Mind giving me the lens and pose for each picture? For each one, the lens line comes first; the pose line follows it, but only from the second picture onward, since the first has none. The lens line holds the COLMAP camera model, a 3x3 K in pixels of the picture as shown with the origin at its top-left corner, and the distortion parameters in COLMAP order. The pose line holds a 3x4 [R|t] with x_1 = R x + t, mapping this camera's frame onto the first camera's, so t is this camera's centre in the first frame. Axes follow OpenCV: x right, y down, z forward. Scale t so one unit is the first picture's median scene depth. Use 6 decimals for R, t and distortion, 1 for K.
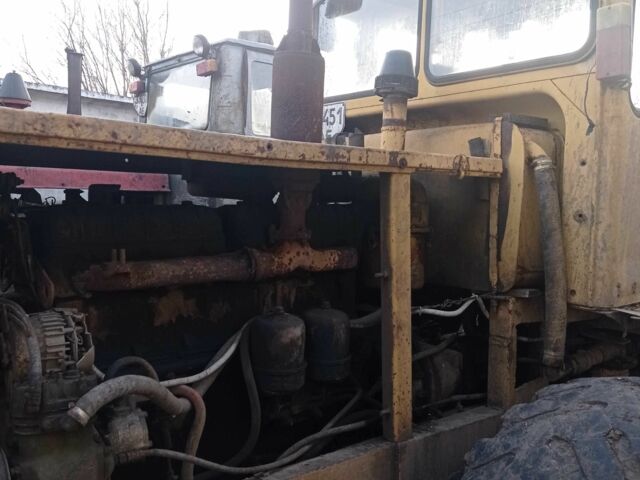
lens RADIAL K [[637.2, 0, 320.0], [0, 637.2, 237.9], [0, 0, 1]] dist [0.043096, 0.000000]
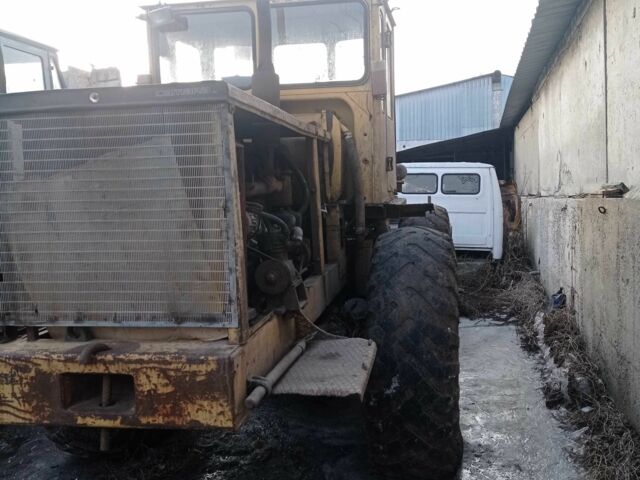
lens RADIAL K [[637.2, 0, 319.9], [0, 637.2, 241.6], [0, 0, 1]] dist [0.043096, 0.000000]
pose [[0.776256, -0.096367, 0.623009, -0.985724], [0.076855, 0.995342, 0.058201, 0.091689], [-0.625716, 0.002703, 0.780046, -0.489662]]
